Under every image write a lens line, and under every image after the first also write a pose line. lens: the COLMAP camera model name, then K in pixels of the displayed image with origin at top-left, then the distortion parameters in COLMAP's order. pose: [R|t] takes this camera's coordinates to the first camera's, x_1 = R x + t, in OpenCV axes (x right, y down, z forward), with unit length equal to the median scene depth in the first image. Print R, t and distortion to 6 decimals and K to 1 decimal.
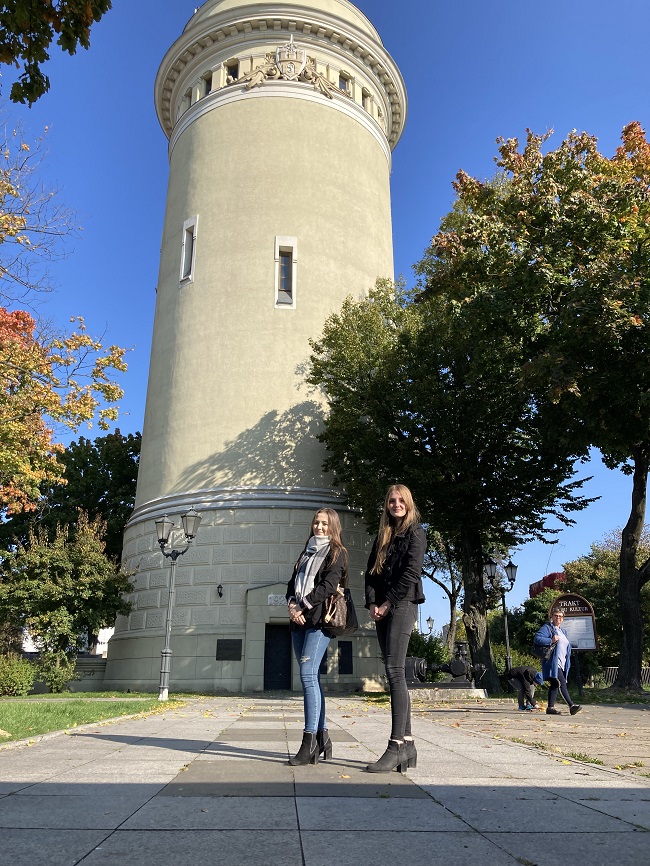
lens RADIAL K [[673.2, 0, 325.0], [0, 673.2, 433.0], [0, 0, 1]] dist [0.079781, -0.003305]
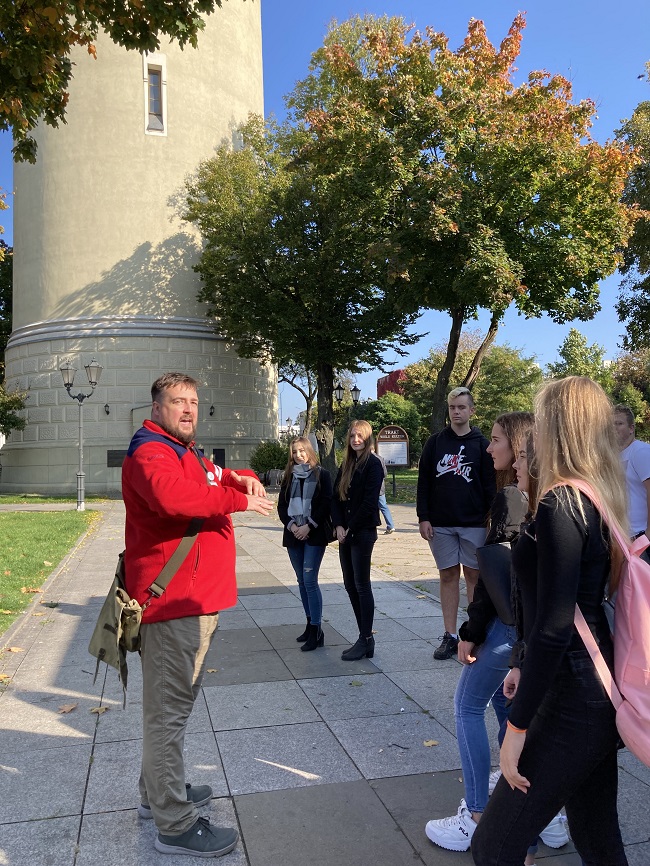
lens RADIAL K [[695.8, 0, 325.0], [0, 695.8, 433.0], [0, 0, 1]] dist [-0.062783, -0.002051]
pose [[0.979678, -0.020961, 0.199479, -0.026656], [-0.043250, 0.949054, 0.312132, -0.098108], [-0.195859, -0.314416, 0.928860, -0.146347]]
